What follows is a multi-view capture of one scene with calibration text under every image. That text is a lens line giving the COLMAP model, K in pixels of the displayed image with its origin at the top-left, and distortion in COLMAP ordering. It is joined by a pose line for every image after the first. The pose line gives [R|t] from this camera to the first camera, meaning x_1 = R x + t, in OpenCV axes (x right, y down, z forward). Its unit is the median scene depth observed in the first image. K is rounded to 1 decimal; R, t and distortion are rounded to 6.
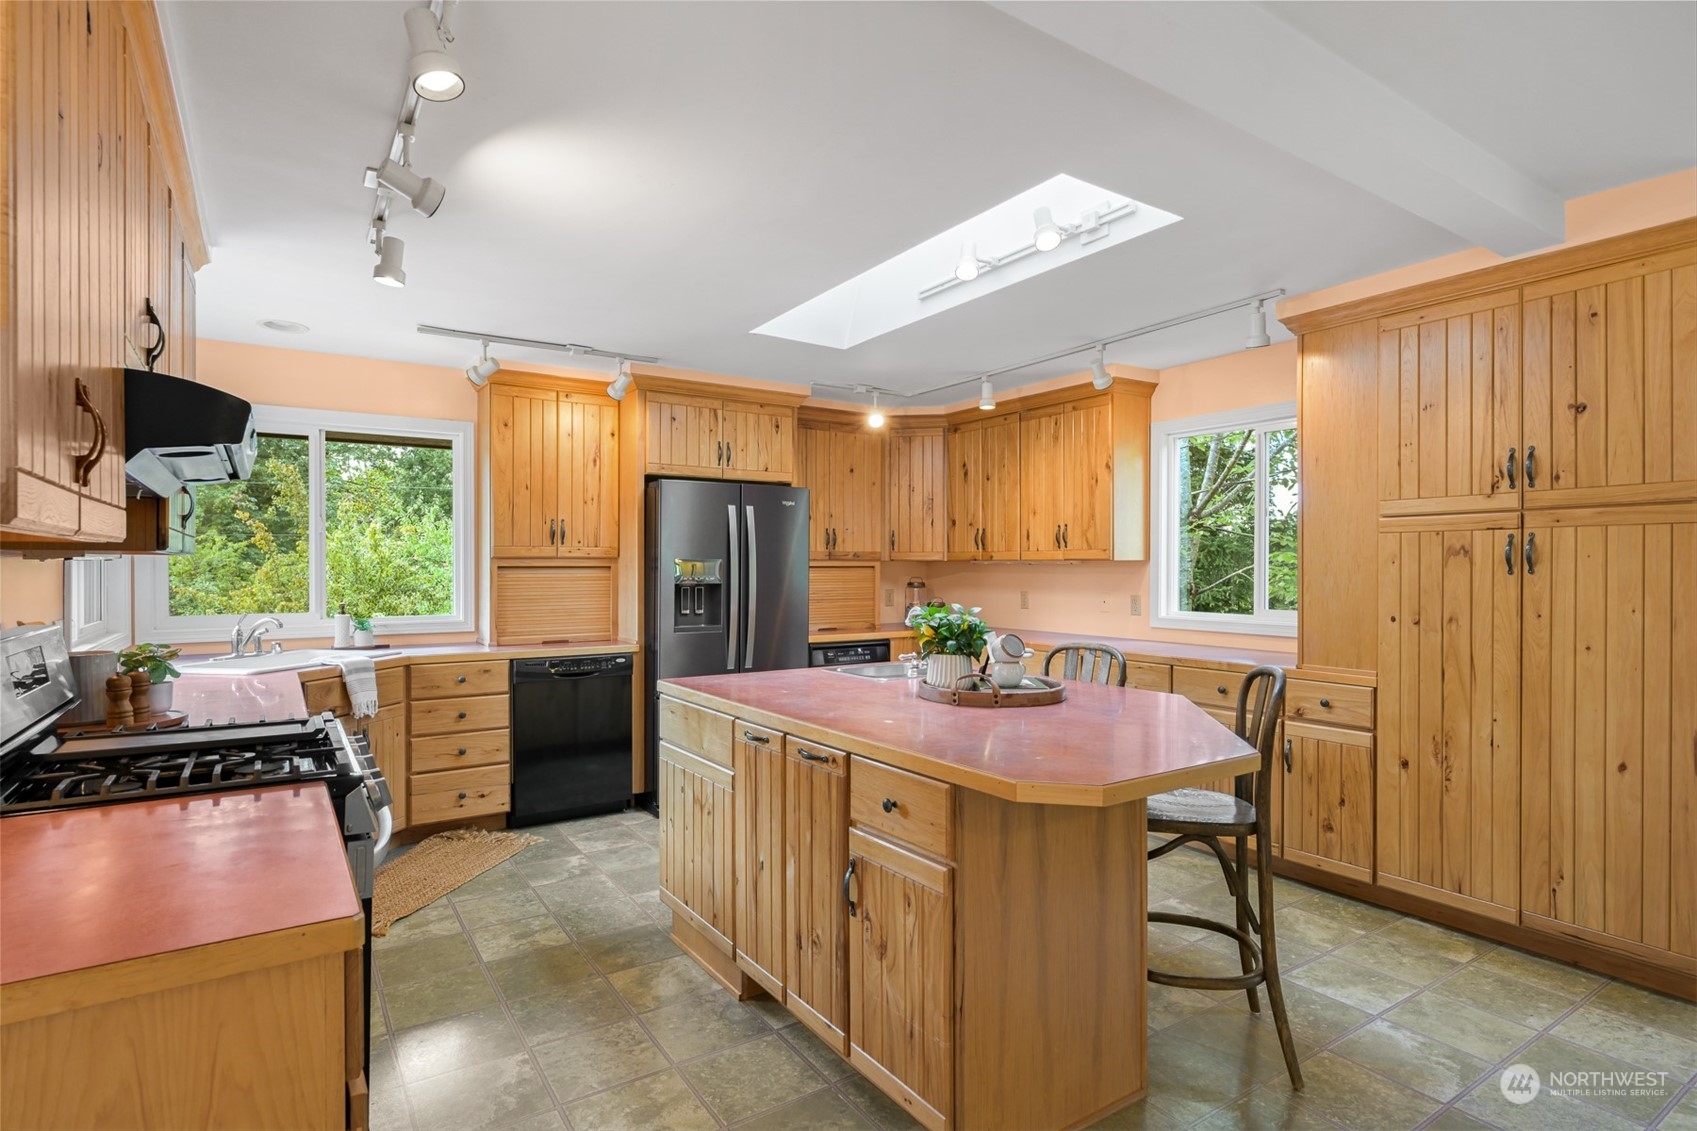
lens RADIAL K [[871.2, 0, 856.7], [0, 871.2, 570.9], [0, 0, 1]] dist [0.000575, 0.000309]
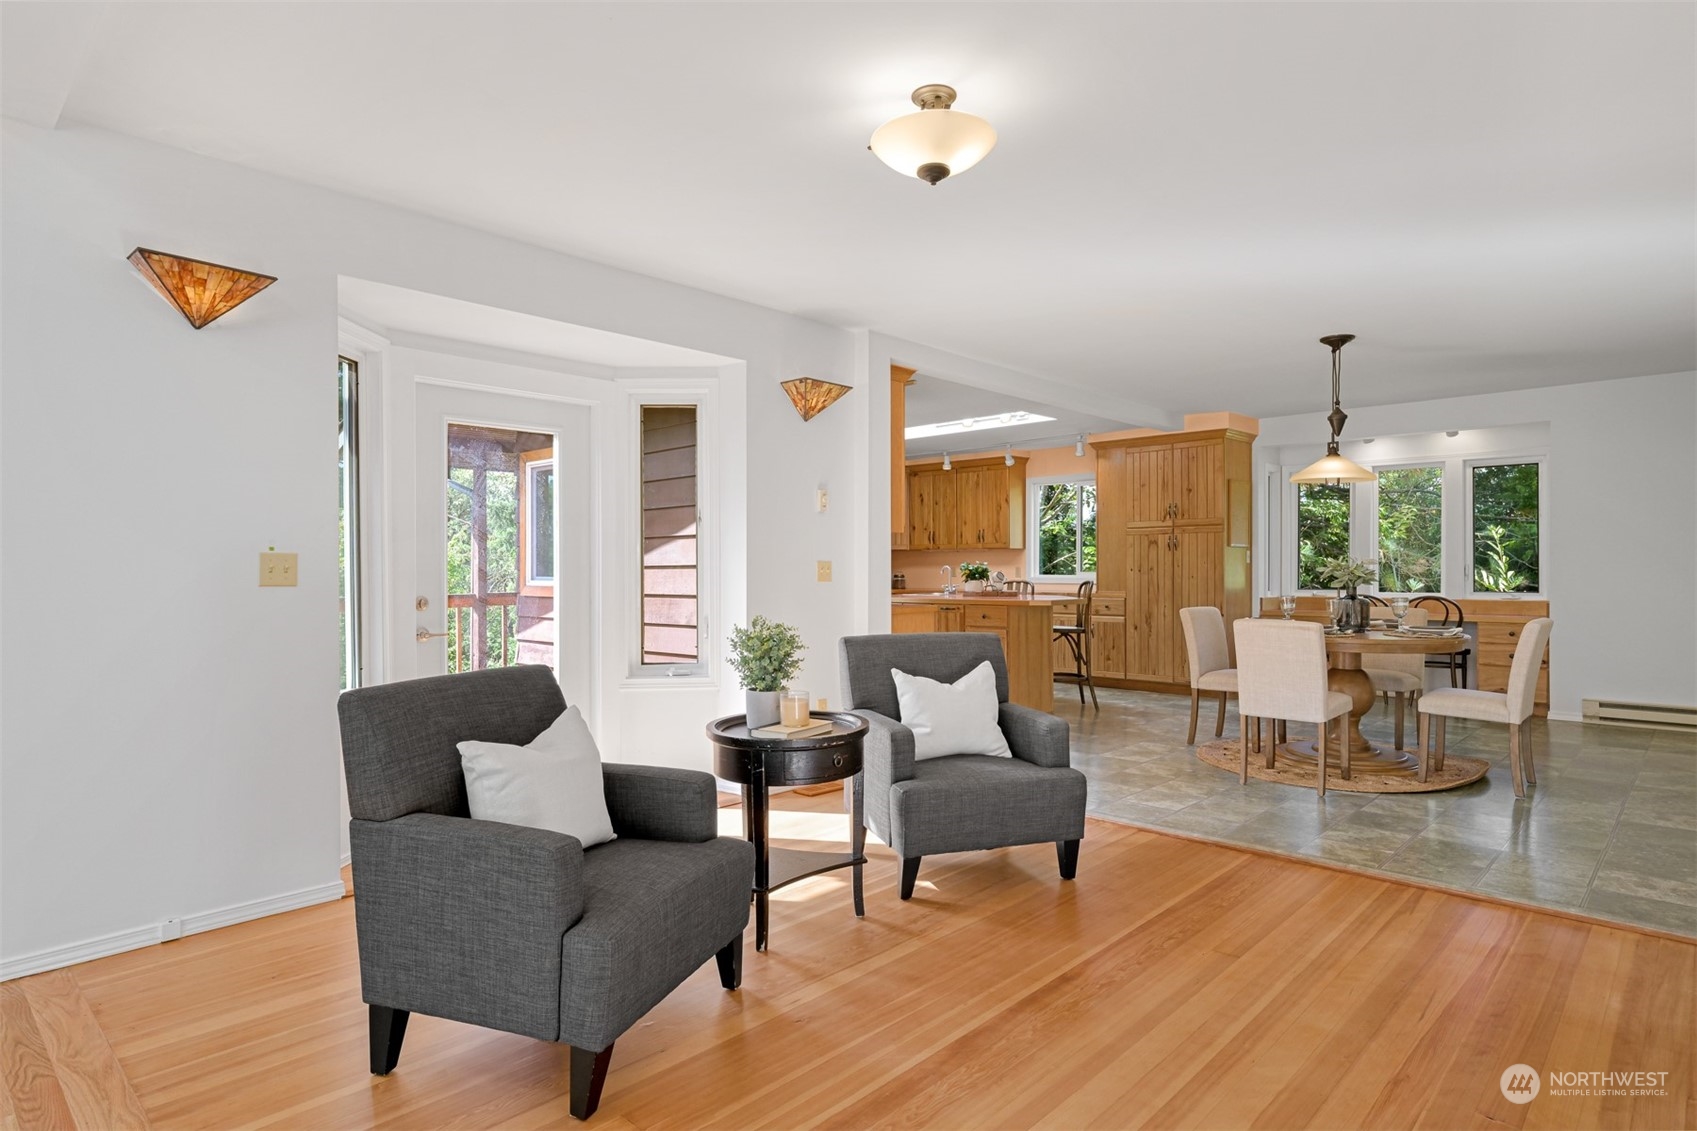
lens RADIAL K [[927.1, 0, 851.6], [0, 927.1, 567.5], [0, 0, 1]] dist [-0.006383, -0.000403]
pose [[0.977662, -0.001945, 0.210174, -0.534729], [0.003038, 0.999983, -0.004877, 0.043881], [-0.210161, 0.005407, 0.977652, -1.051567]]
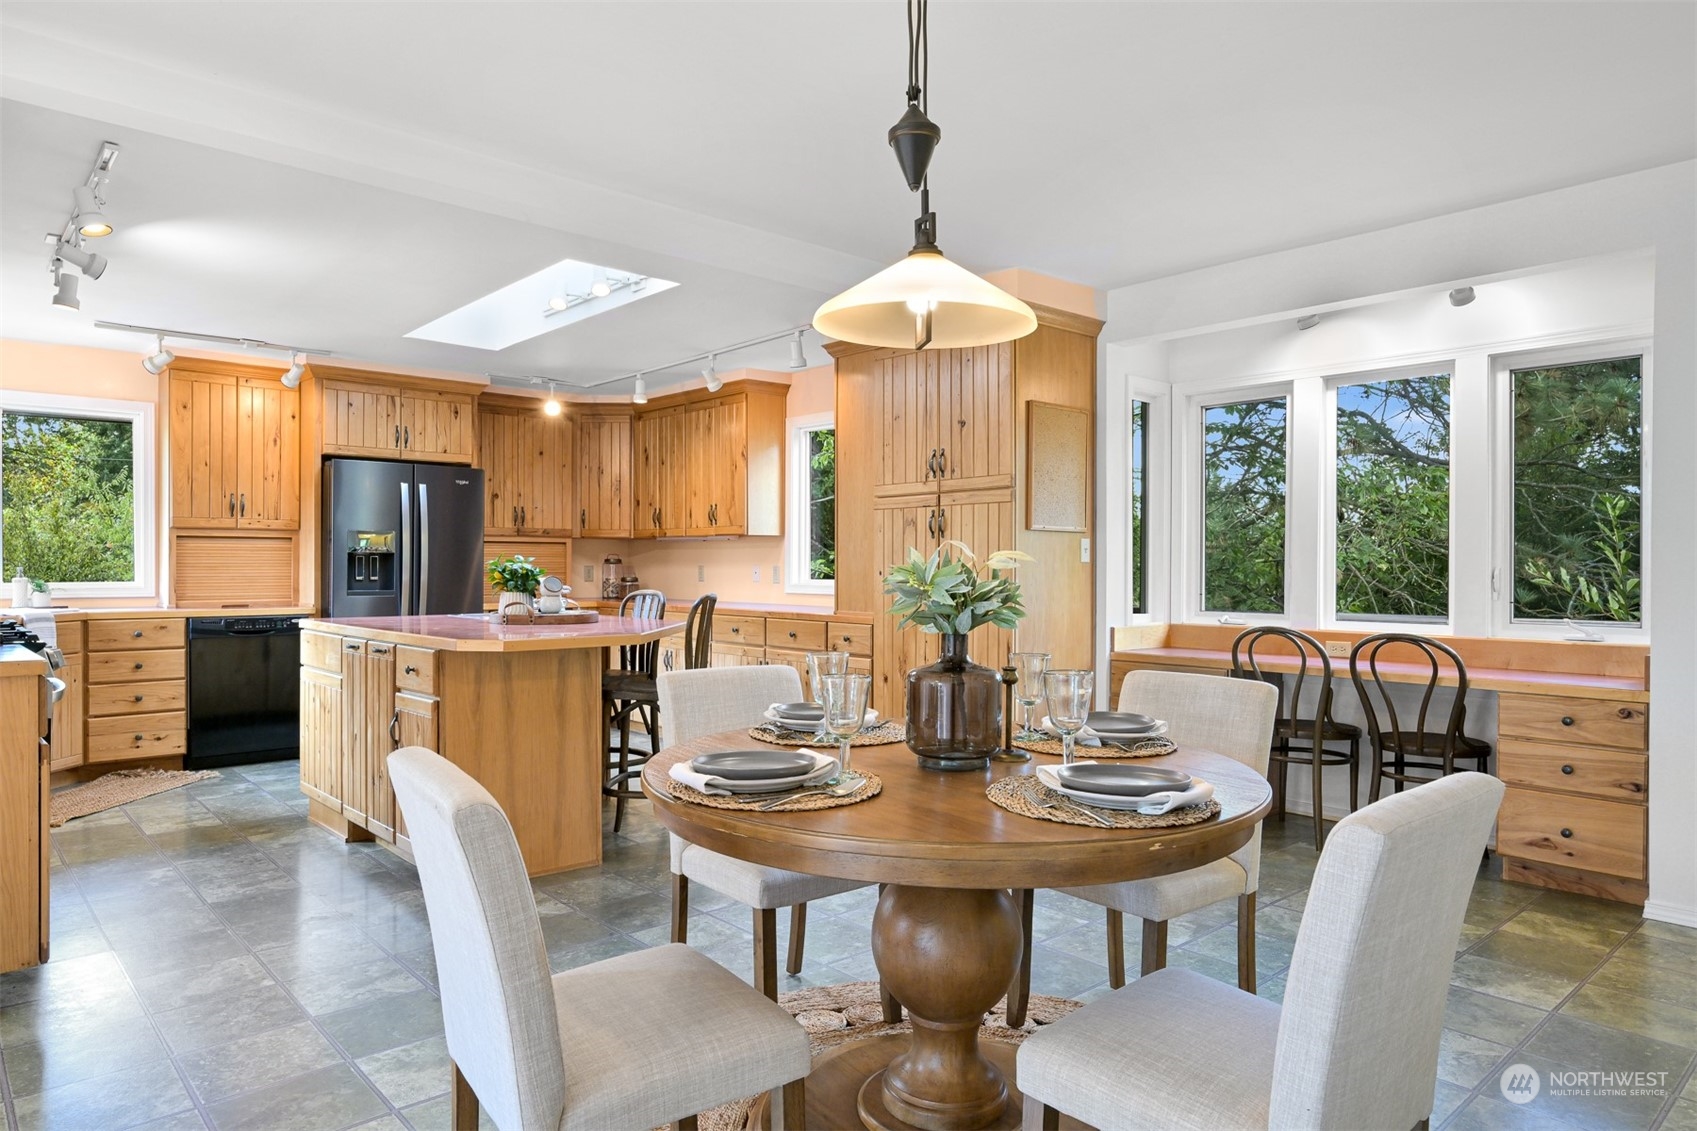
lens RADIAL K [[1050.9, 0, 855.5], [0, 1050.9, 570.9], [0, 0, 1]] dist [0.006578, -0.005204]
pose [[0.989368, 0.002297, 0.145415, 0.253294], [-0.002444, 0.999997, 0.000835, 0.037782], [-0.145412, -0.001181, 0.989370, -0.458346]]
